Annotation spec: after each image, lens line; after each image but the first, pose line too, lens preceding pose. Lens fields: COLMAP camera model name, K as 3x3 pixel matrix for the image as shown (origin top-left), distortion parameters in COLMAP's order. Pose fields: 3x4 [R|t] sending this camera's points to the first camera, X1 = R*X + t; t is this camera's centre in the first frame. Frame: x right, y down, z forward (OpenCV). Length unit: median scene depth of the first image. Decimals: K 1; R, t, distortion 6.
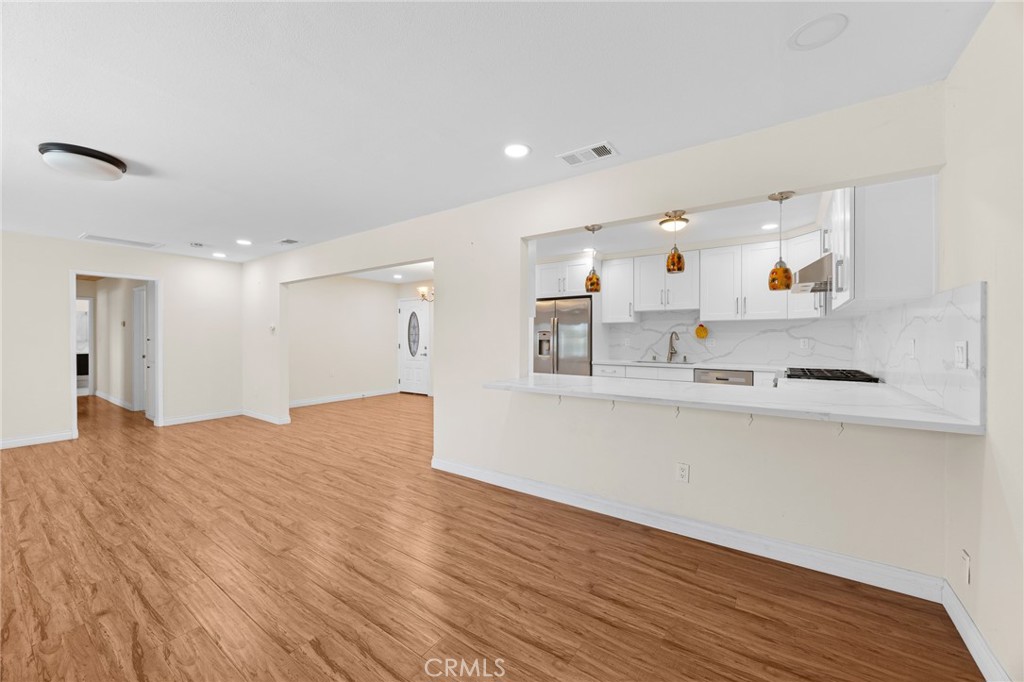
lens RADIAL K [[388.4, 0, 519.1], [0, 388.4, 340.7], [0, 0, 1]] dist [-0.002811, 0.000027]
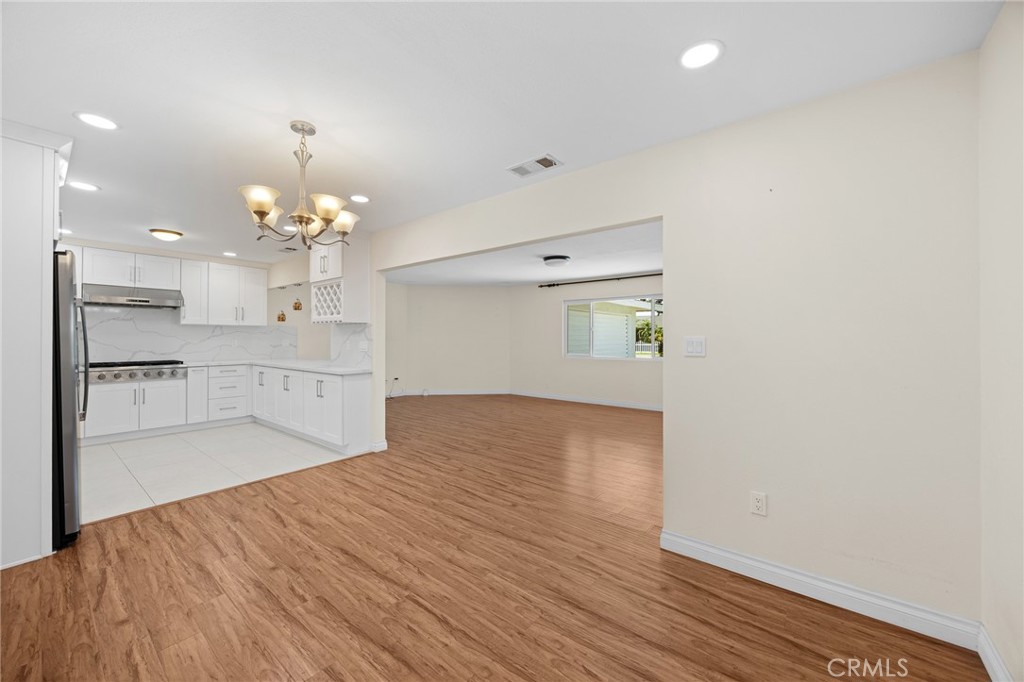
lens RADIAL K [[388.4, 0, 519.6], [0, 388.4, 329.9], [0, 0, 1]] dist [-0.002811, 0.000027]
pose [[-0.997806, 0.000465, 0.066200, -0.596919], [-0.000334, 0.999927, -0.012058, -0.020220], [-0.066201, -0.012053, -0.997734, 1.824003]]
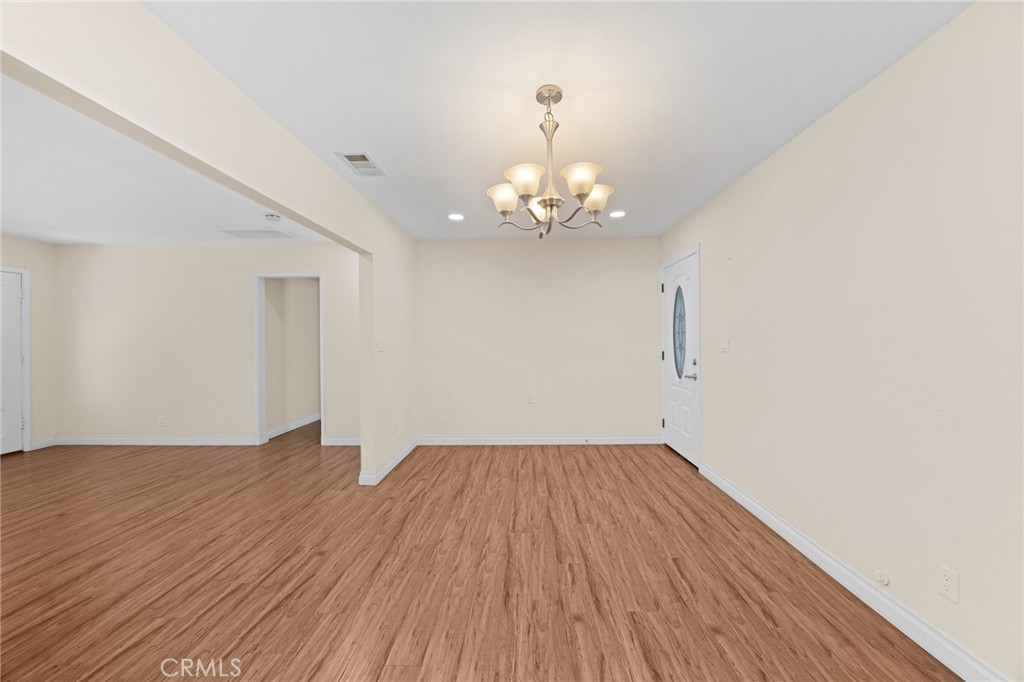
lens RADIAL K [[388.4, 0, 520.1], [0, 388.4, 338.4], [0, 0, 1]] dist [-0.002811, 0.000027]
pose [[0.552702, -0.007754, -0.833343, 0.039915], [0.002070, 0.999966, -0.007932, -0.009950], [0.833376, 0.002659, 0.552700, 1.089624]]
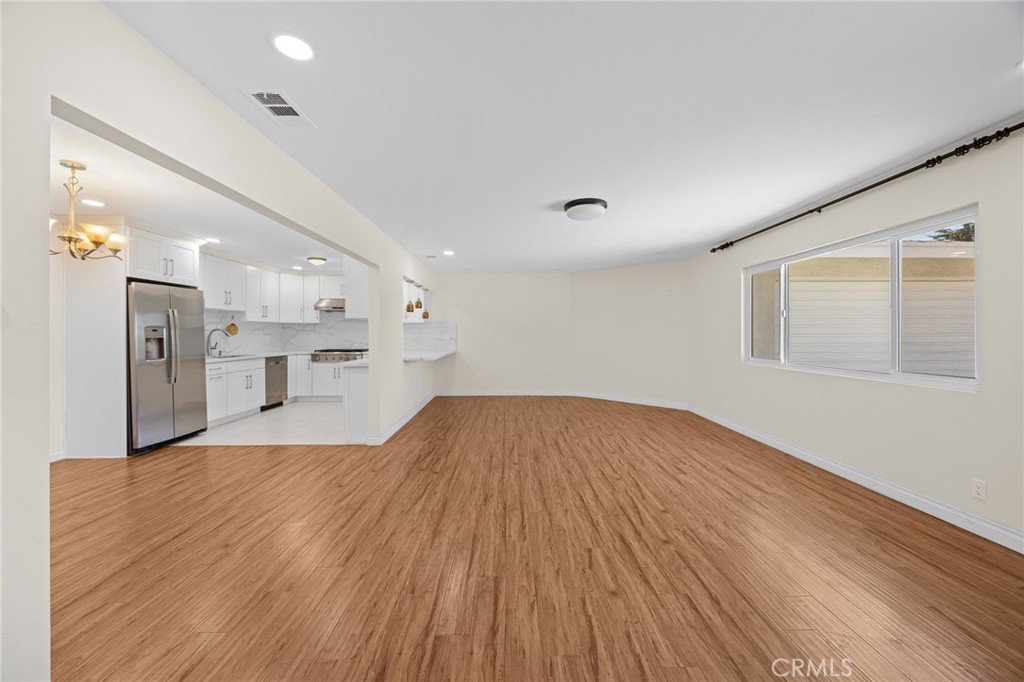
lens RADIAL K [[388.4, 0, 515.7], [0, 388.4, 317.6], [0, 0, 1]] dist [-0.002811, 0.000027]
pose [[-0.583017, 0.034818, 0.811713, -1.200091], [0.012516, 0.999348, -0.033877, -0.009773], [-0.812363, -0.009592, -0.583073, 1.146182]]
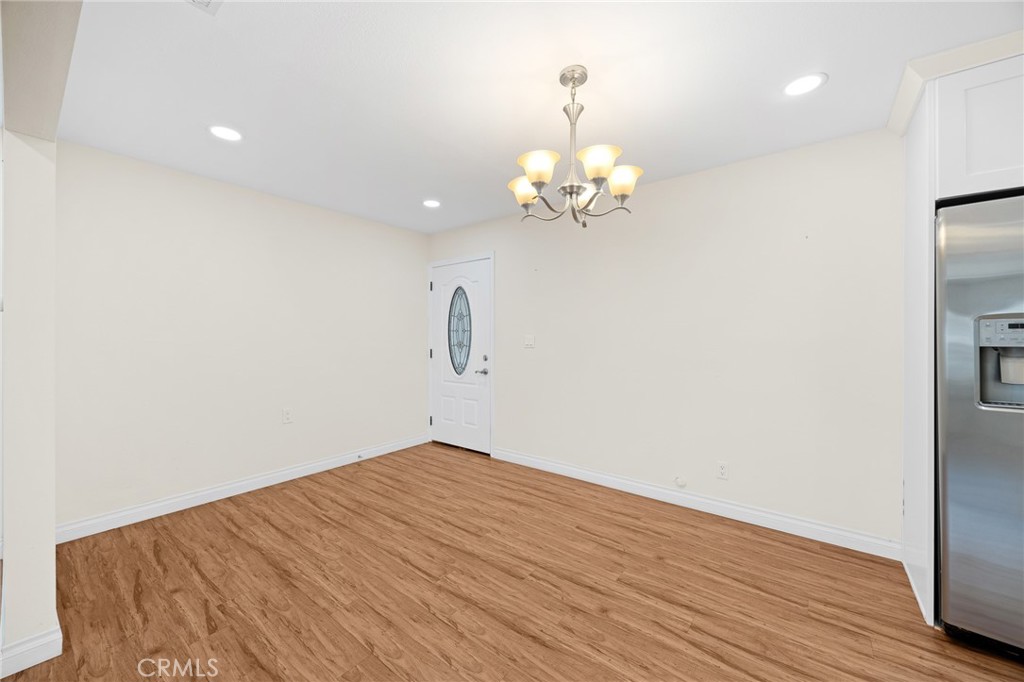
lens RADIAL K [[388.4, 0, 515.3], [0, 388.4, 341.7], [0, 0, 1]] dist [-0.002811, 0.000027]
pose [[0.998511, -0.002532, -0.054491, -0.327936], [0.002806, 0.999984, 0.004953, -0.008832], [0.054478, -0.005098, 0.998502, 0.952721]]
